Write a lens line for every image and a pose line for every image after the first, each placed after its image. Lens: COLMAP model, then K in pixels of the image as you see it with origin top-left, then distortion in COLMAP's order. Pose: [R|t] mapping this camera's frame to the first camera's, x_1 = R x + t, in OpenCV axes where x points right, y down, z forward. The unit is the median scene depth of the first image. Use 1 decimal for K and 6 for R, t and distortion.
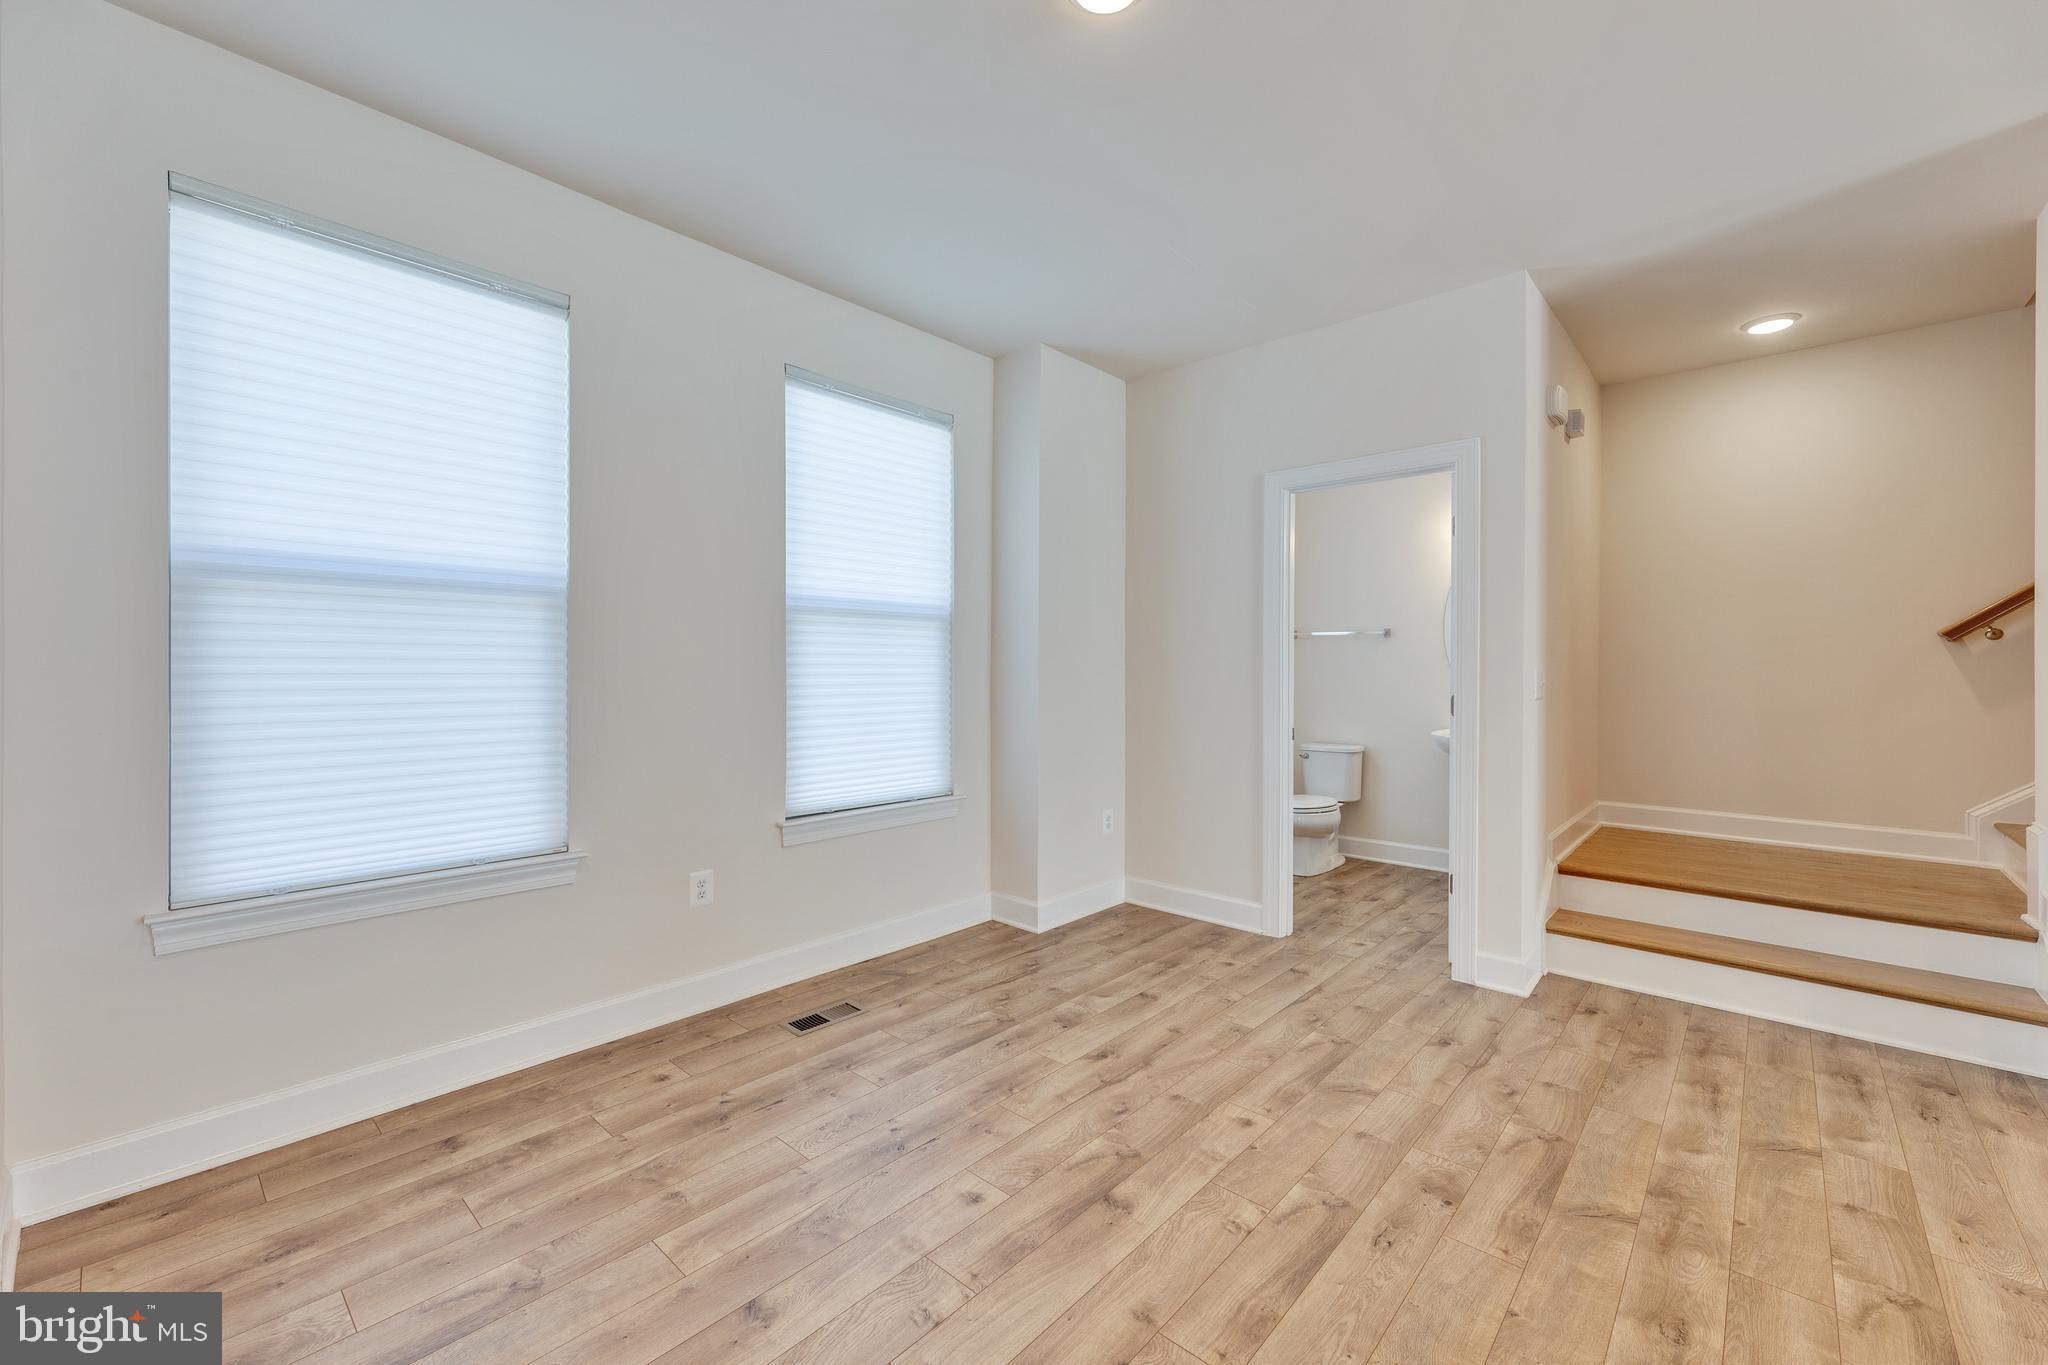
lens RADIAL K [[831.1, 0, 1018.2], [0, 831.1, 662.5], [0, 0, 1]] dist [0.004540, -0.001261]
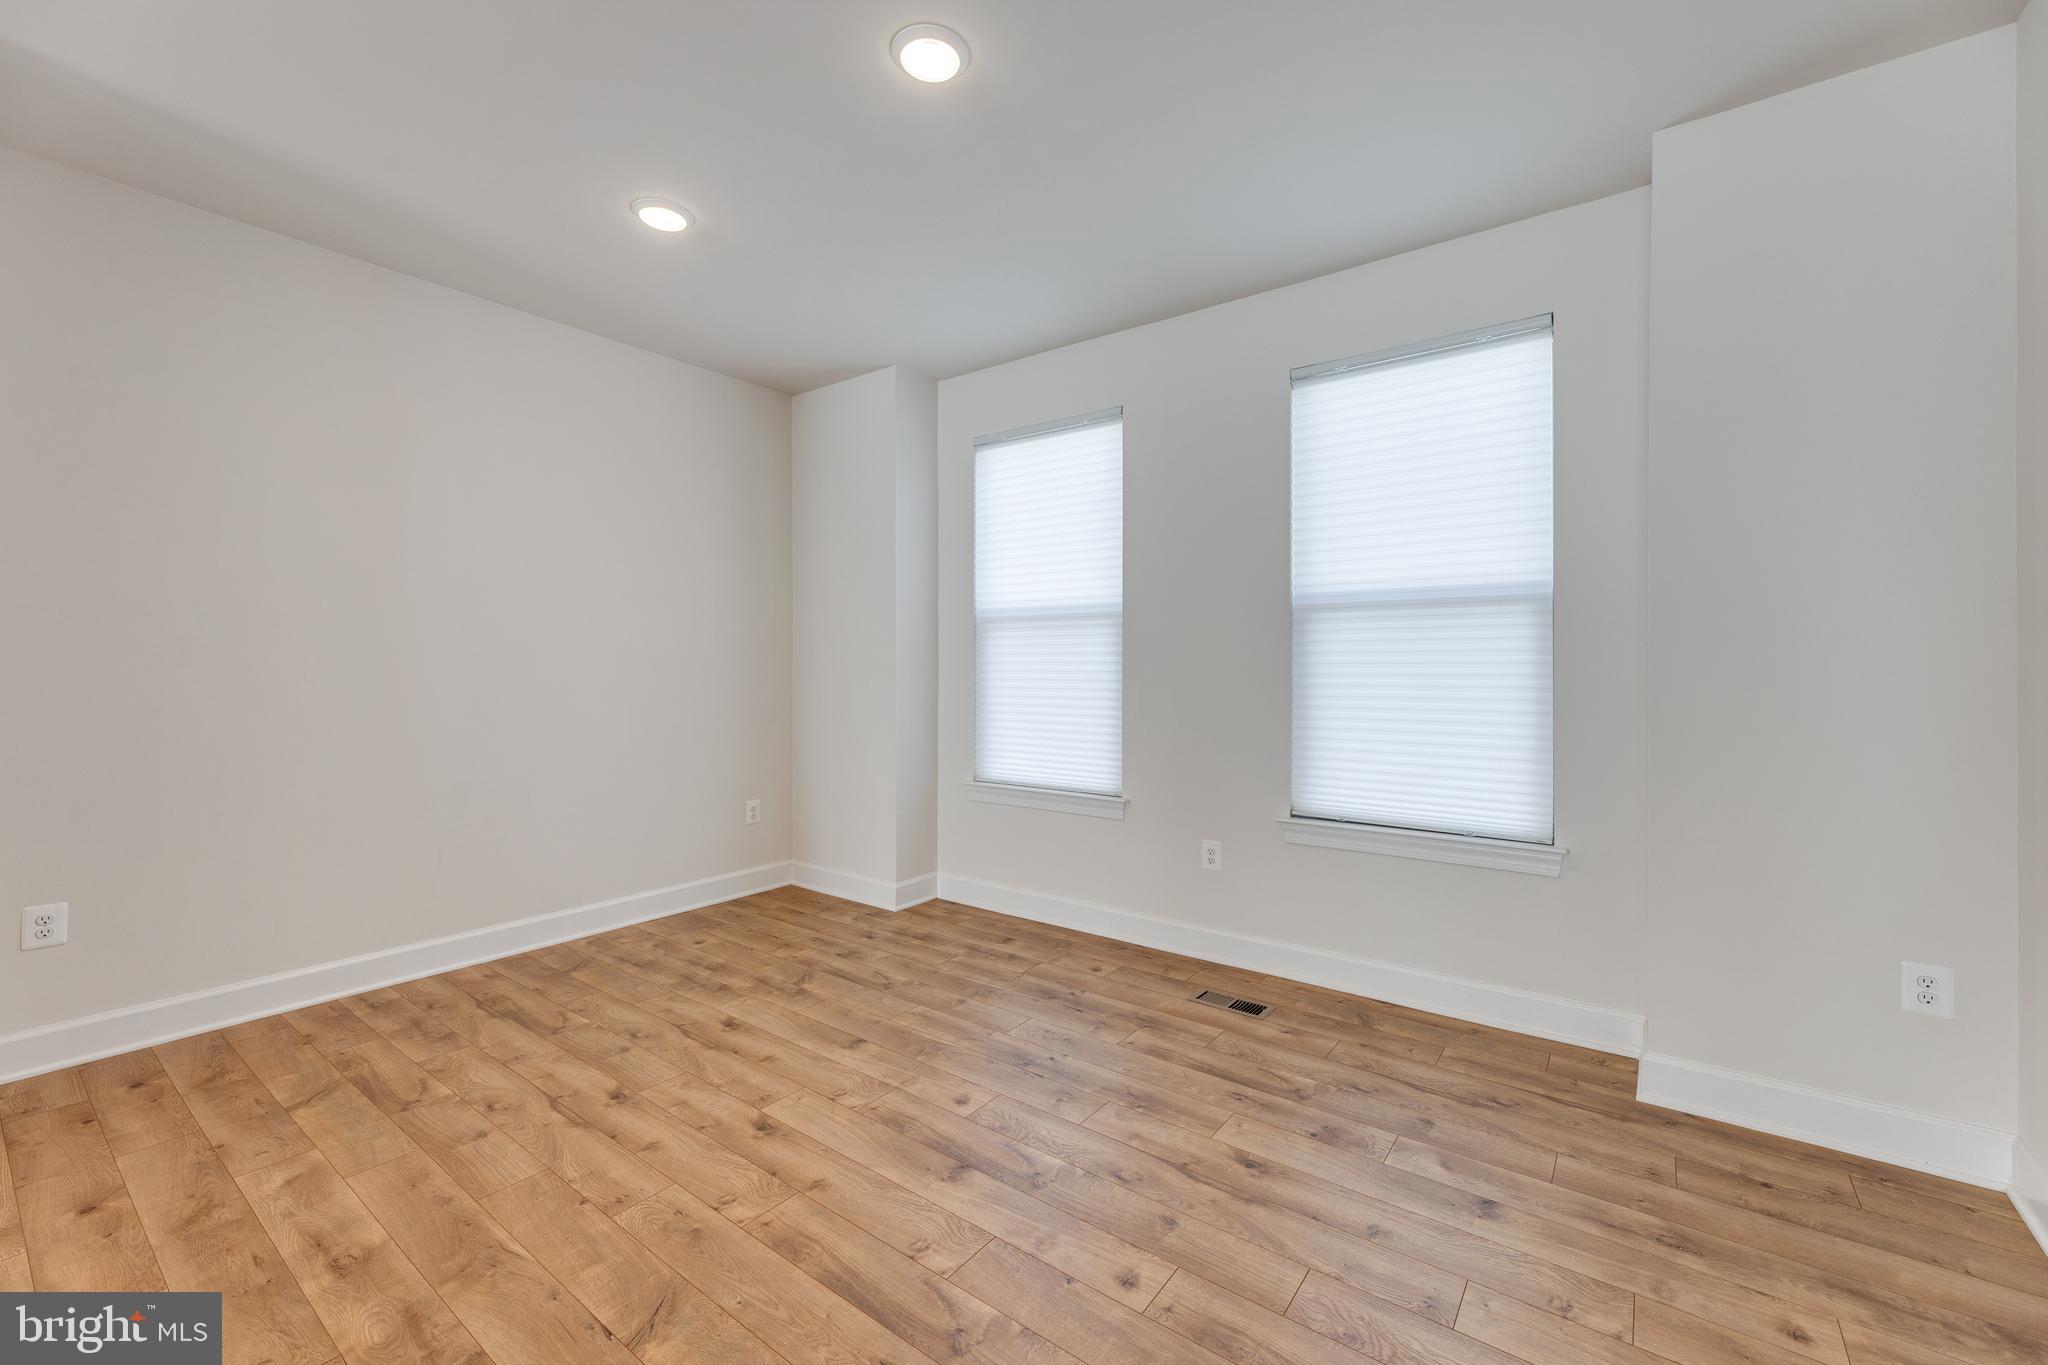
lens RADIAL K [[831.1, 0, 1037.4], [0, 831.1, 664.2], [0, 0, 1]] dist [0.004540, -0.001261]
pose [[0.094406, -0.008878, -0.995494, 0.892949], [0.006143, 0.999946, -0.008335, 0.012661], [0.995515, -0.005329, 0.094456, 0.760552]]
